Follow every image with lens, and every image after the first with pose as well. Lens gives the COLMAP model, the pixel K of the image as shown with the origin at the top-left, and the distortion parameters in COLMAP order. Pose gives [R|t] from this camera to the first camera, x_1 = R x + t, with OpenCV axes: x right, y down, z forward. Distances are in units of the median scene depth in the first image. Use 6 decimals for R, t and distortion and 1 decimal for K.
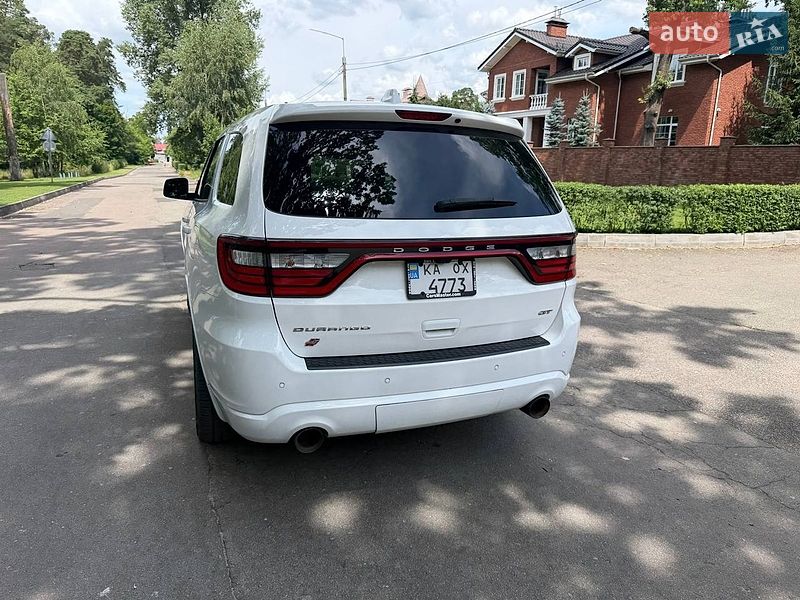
lens RADIAL K [[580.3, 0, 413.3], [0, 580.3, 297.6], [0, 0, 1]] dist [0.010124, -0.012617]
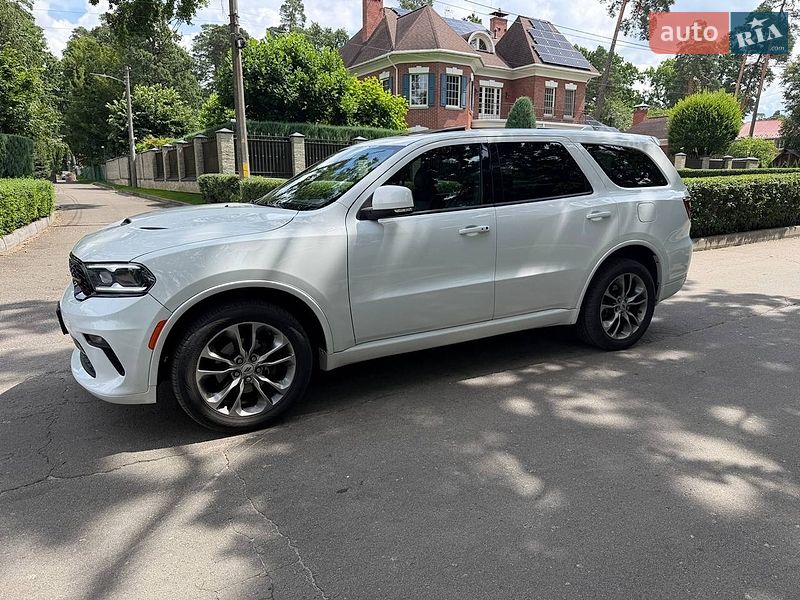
lens RADIAL K [[553.0, 0, 417.8], [0, 553.0, 300.5], [0, 0, 1]] dist [0.033590, -0.029583]
pose [[-0.145707, -0.230980, 0.961986, -0.174252], [0.220776, 0.940251, 0.259201, -0.038714], [-0.964379, 0.250151, -0.086007, 0.170990]]
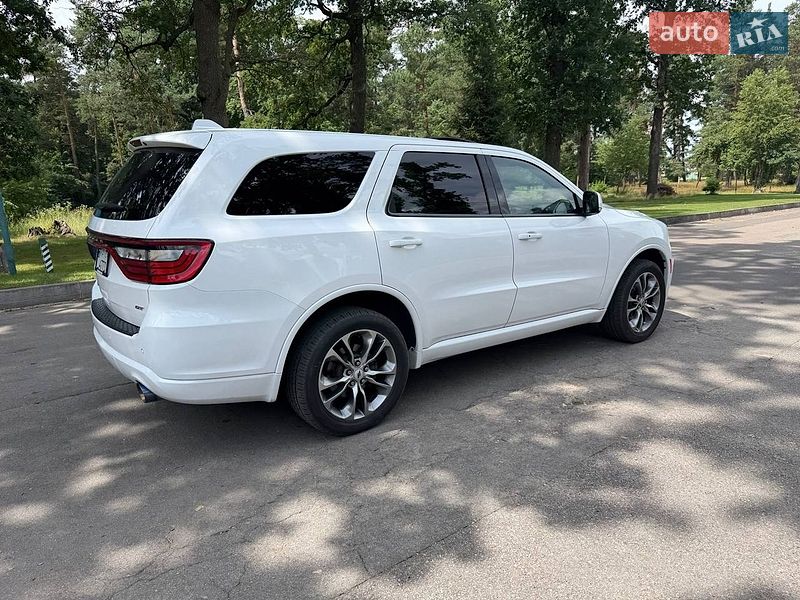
lens RADIAL K [[572.9, 0, 396.4], [0, 572.9, 305.4], [0, 0, 1]] dist [0.027189, -0.038086]
pose [[0.251176, 0.180729, -0.950919, 0.123099], [-0.186785, 0.972999, 0.135588, -0.019395], [0.949748, 0.143561, 0.278151, 0.102272]]
